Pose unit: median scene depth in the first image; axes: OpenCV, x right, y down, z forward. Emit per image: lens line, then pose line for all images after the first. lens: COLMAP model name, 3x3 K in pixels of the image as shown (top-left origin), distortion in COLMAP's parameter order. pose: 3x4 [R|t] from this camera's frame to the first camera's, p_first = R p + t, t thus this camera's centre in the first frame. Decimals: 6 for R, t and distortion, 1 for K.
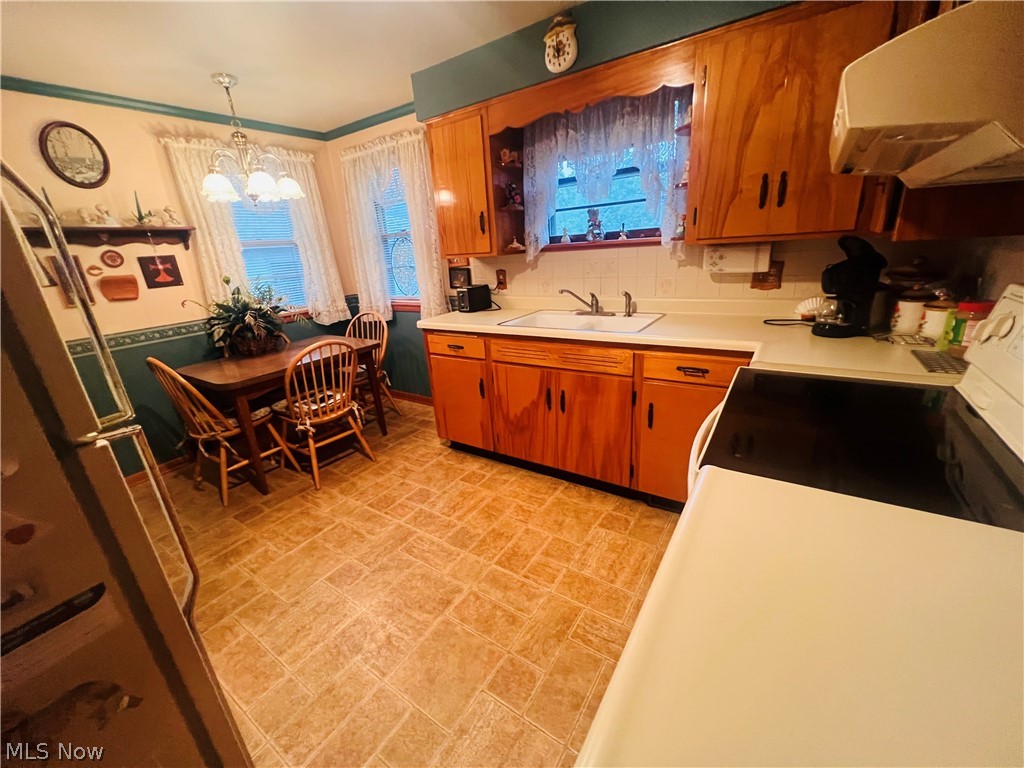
lens RADIAL K [[410.1, 0, 510.4], [0, 410.1, 386.0], [0, 0, 1]] dist [-0.001268, 0.000087]
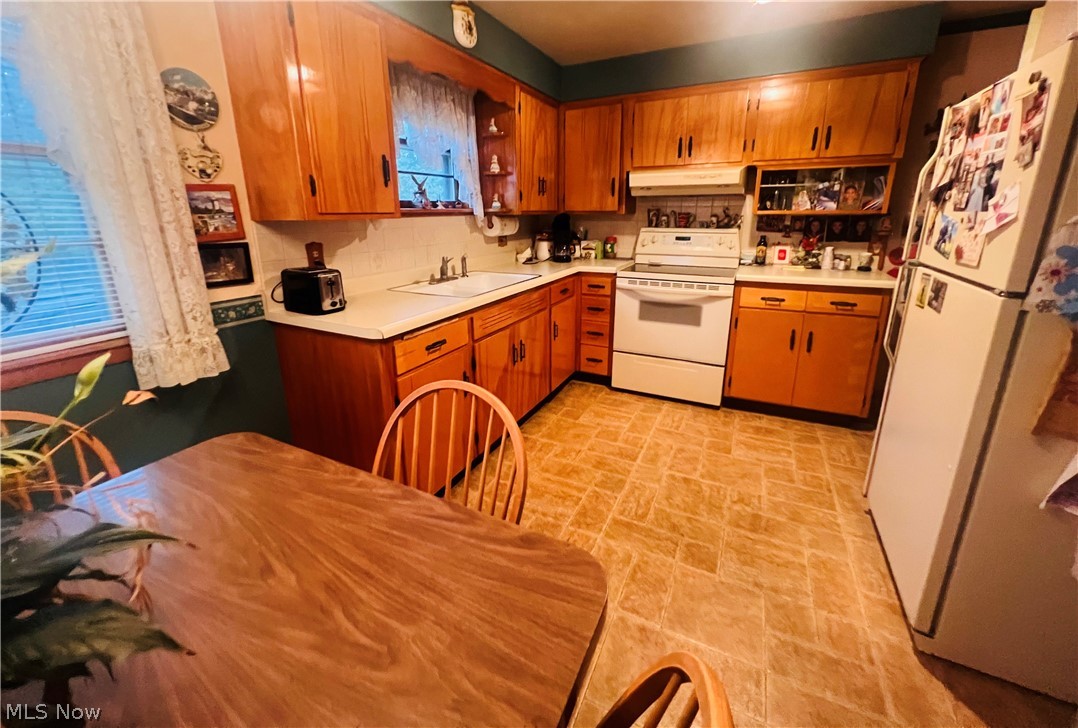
lens RADIAL K [[429.2, 0, 539.3], [0, 429.2, 326.1], [0, 0, 1]] dist [0.003525, 0.000230]
pose [[-0.129605, -0.187507, 0.973675, -0.981030], [0.340069, 0.913996, 0.221280, -0.259381], [-0.931427, 0.359795, -0.054693, 1.010875]]
